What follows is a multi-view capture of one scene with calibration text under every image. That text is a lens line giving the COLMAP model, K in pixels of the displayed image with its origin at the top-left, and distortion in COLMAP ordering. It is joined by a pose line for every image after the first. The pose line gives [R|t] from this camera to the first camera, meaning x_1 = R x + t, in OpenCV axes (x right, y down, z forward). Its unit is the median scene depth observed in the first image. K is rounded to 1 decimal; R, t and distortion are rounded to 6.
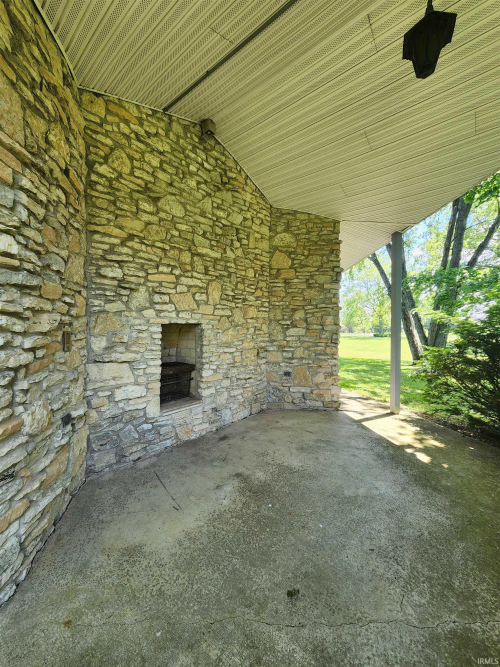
lens RADIAL K [[275.2, 0, 248.6], [0, 275.2, 329.0], [0, 0, 1]] dist [0.003877, -0.003263]
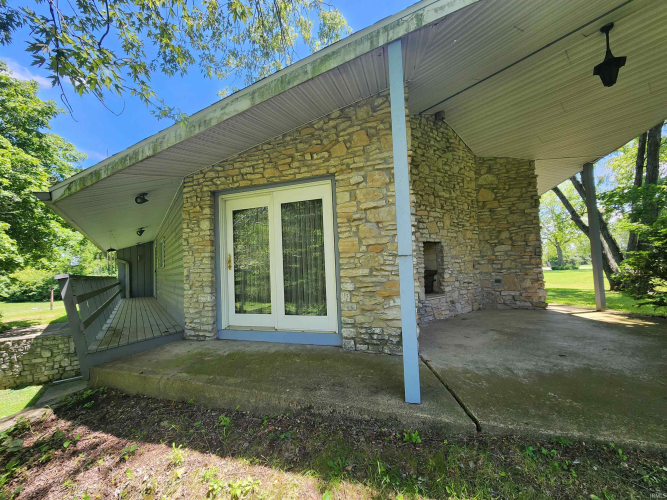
lens RADIAL K [[275.2, 0, 333.5], [0, 275.2, 253.0], [0, 0, 1]] dist [0.003877, -0.003263]
pose [[0.971346, -0.056000, -0.230978, -0.354503], [0.040608, 0.996659, -0.070868, 0.108148], [0.234175, 0.059458, 0.970375, -0.513446]]
